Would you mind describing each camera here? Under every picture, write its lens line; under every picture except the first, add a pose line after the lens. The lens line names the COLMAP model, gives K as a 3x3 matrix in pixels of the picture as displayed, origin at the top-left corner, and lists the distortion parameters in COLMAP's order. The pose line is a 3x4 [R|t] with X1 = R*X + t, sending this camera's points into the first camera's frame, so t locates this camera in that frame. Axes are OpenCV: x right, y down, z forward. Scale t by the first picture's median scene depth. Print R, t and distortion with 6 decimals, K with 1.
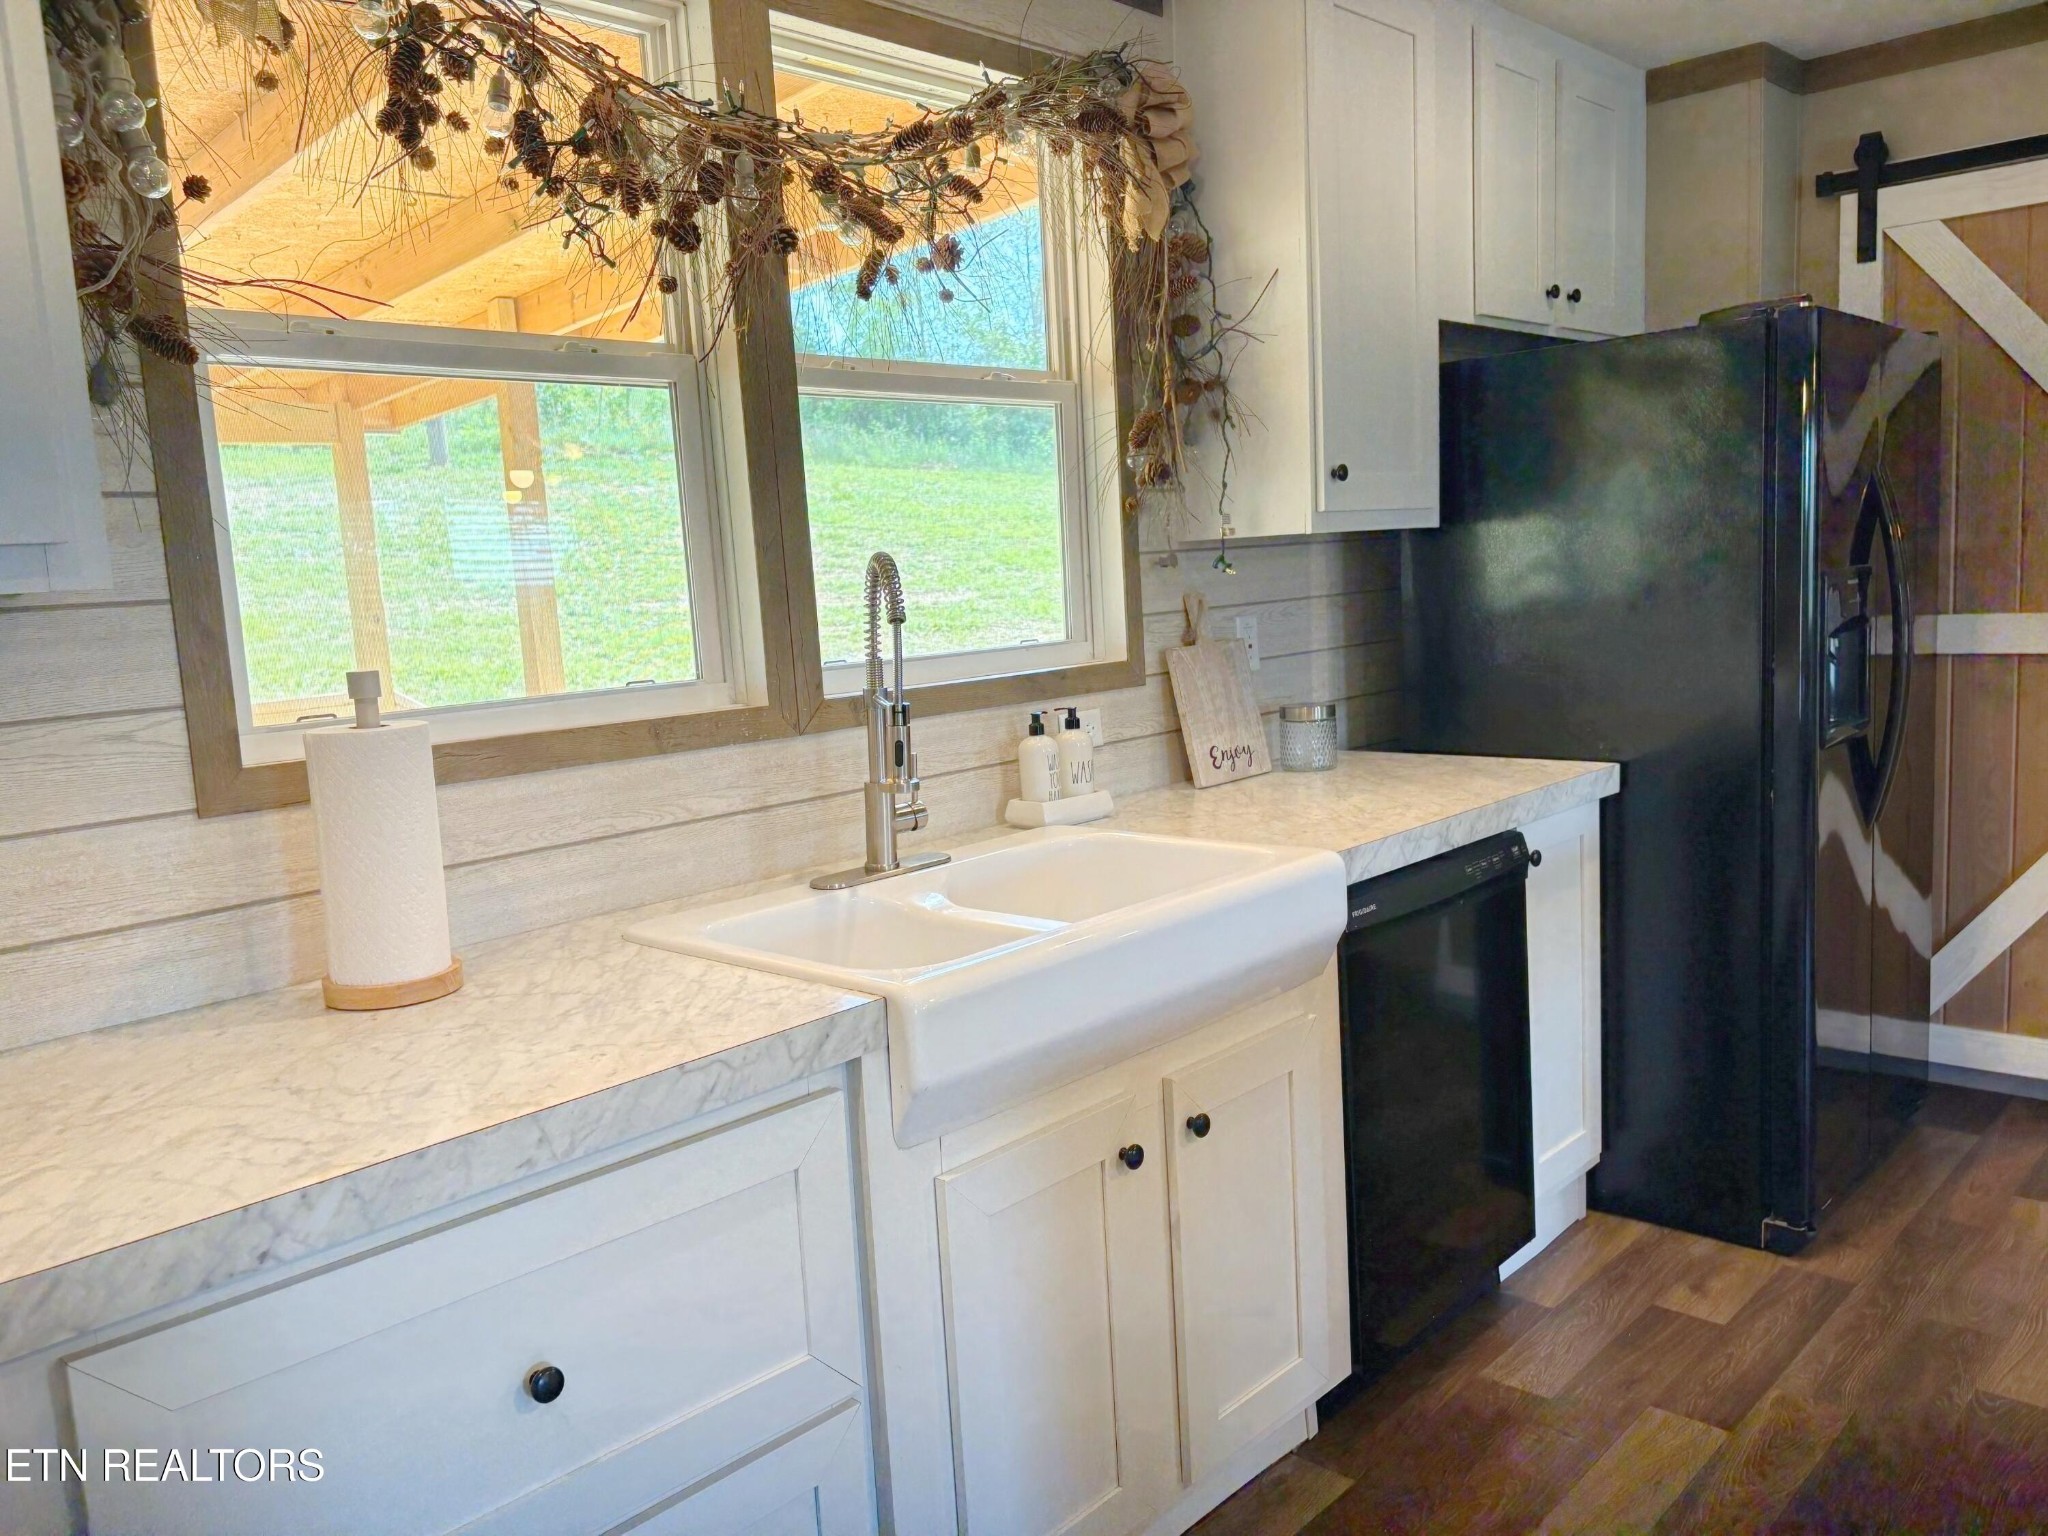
lens RADIAL K [[1599.8, 0, 1045.9], [0, 1599.8, 774.1], [0, 0, 1]] dist [0.073258, -0.078928]
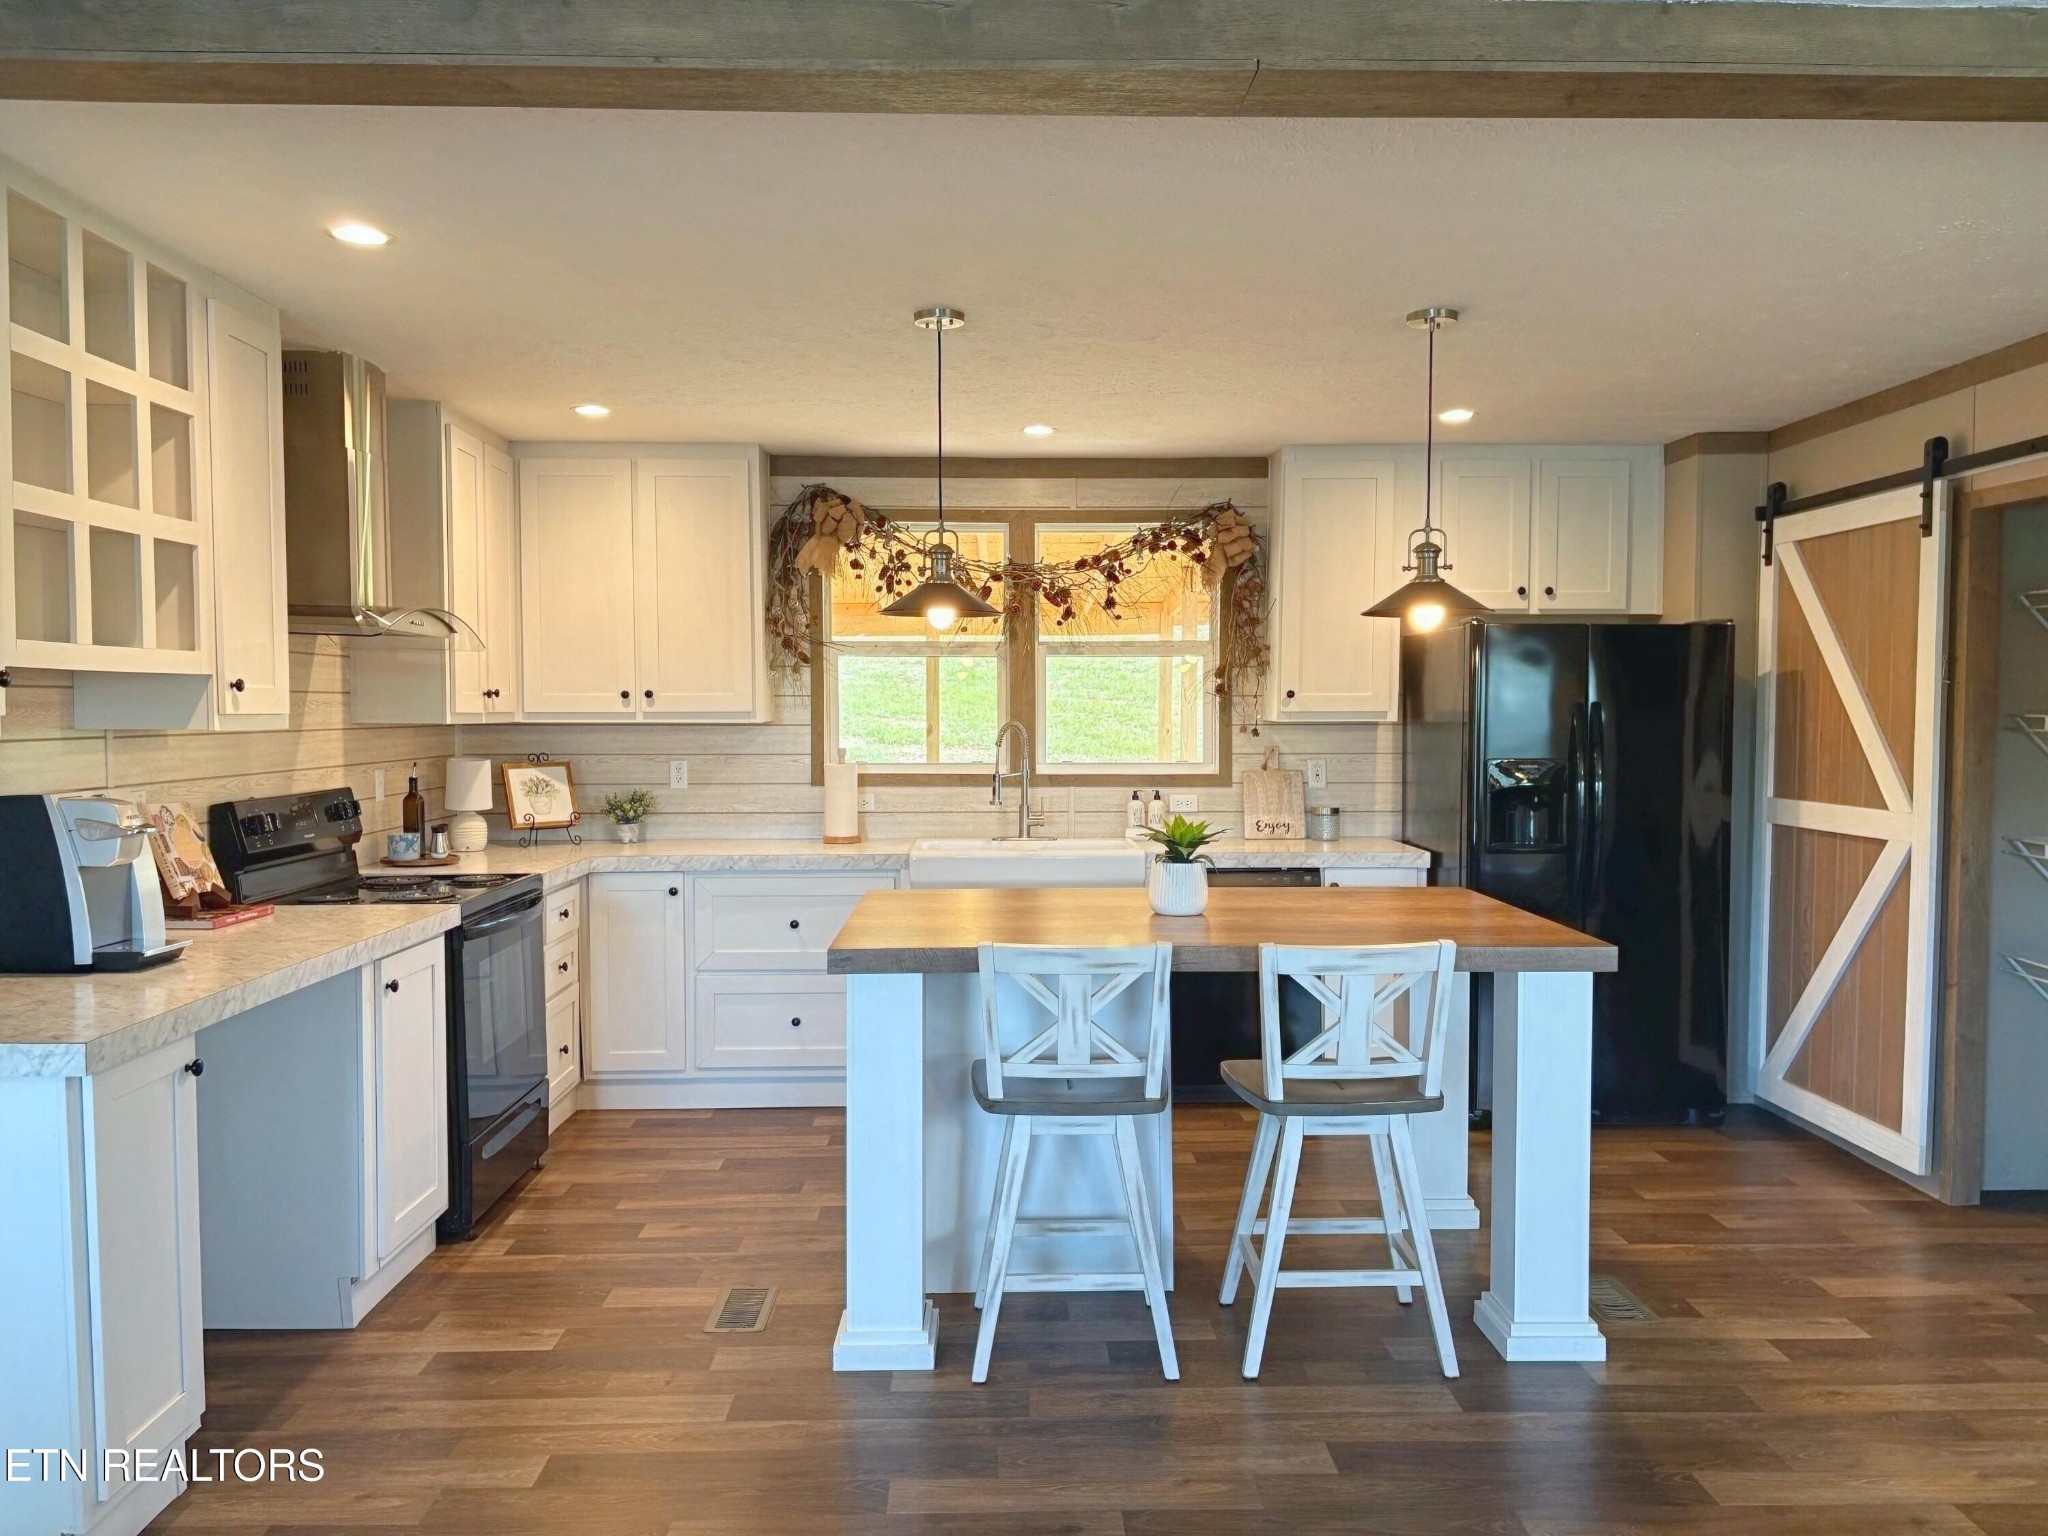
lens RADIAL K [[1525.2, 0, 1002.7], [0, 1525.2, 804.2], [0, 0, 1]] dist [0.092499, -0.163304]
pose [[0.678178, 0.100173, -0.728038, 1.354182], [-0.135256, 0.990757, 0.010329, -0.014065], [0.722344, 0.091467, 0.685459, -0.603535]]
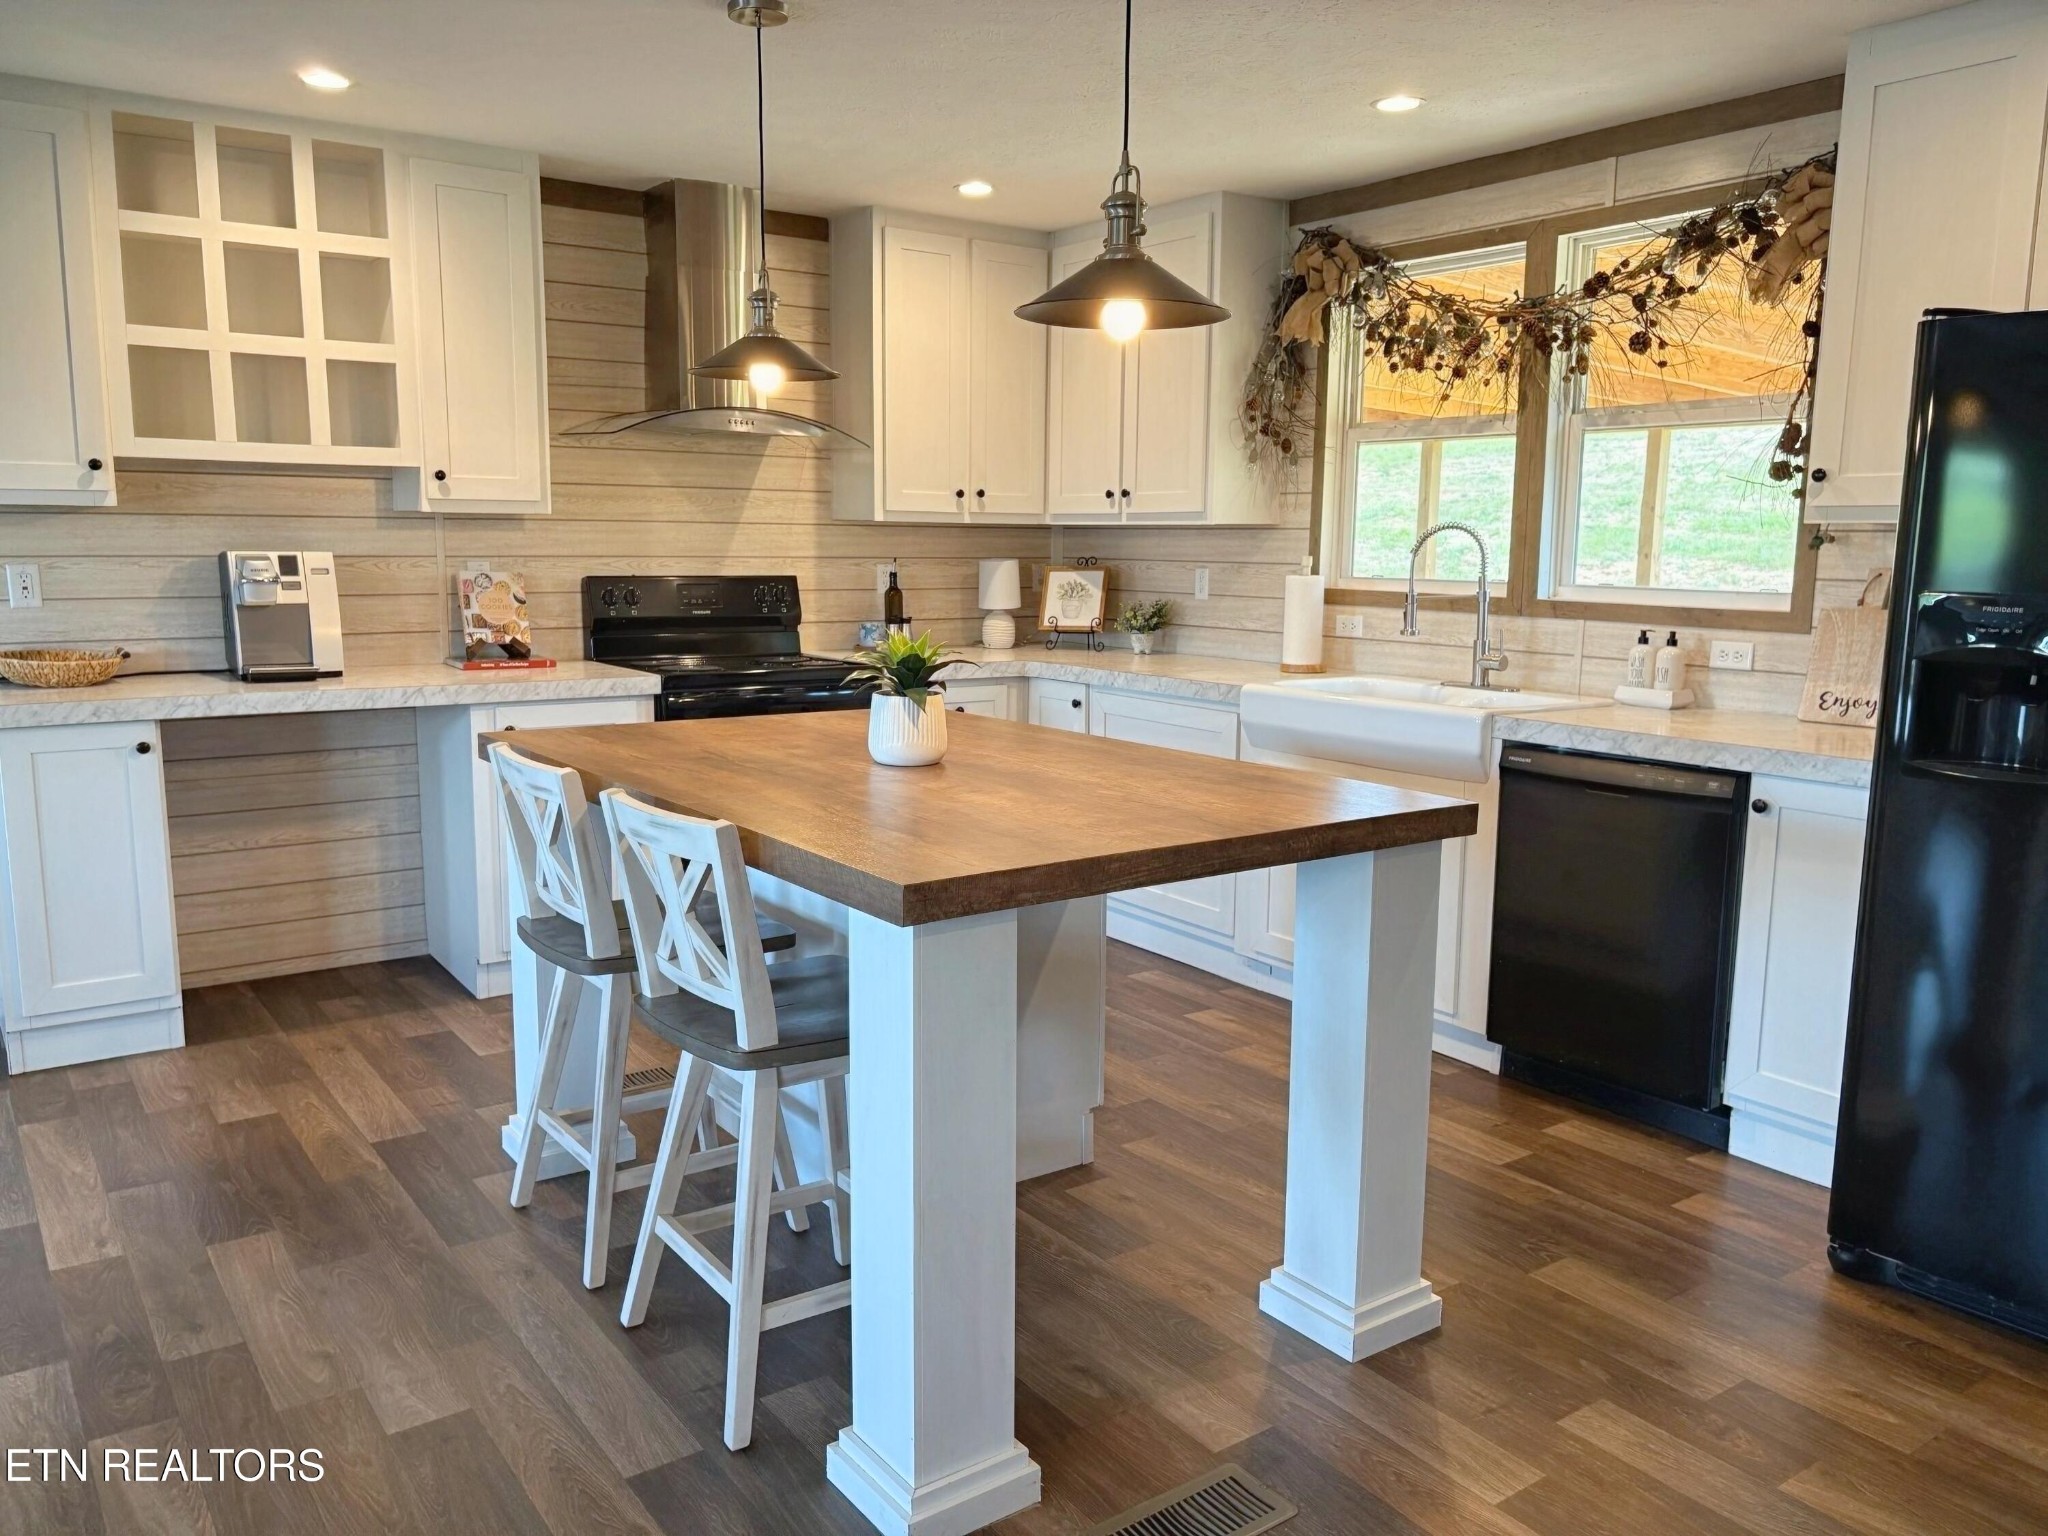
lens RADIAL K [[1525.2, 0, 1002.7], [0, 1525.2, 804.2], [0, 0, 1]] dist [0.092499, -0.163304]
pose [[-0.214531, 0.222976, -0.950925, 1.451057], [-0.132005, 0.958041, 0.254425, -0.159628], [0.967756, 0.180109, -0.176096, 0.632070]]
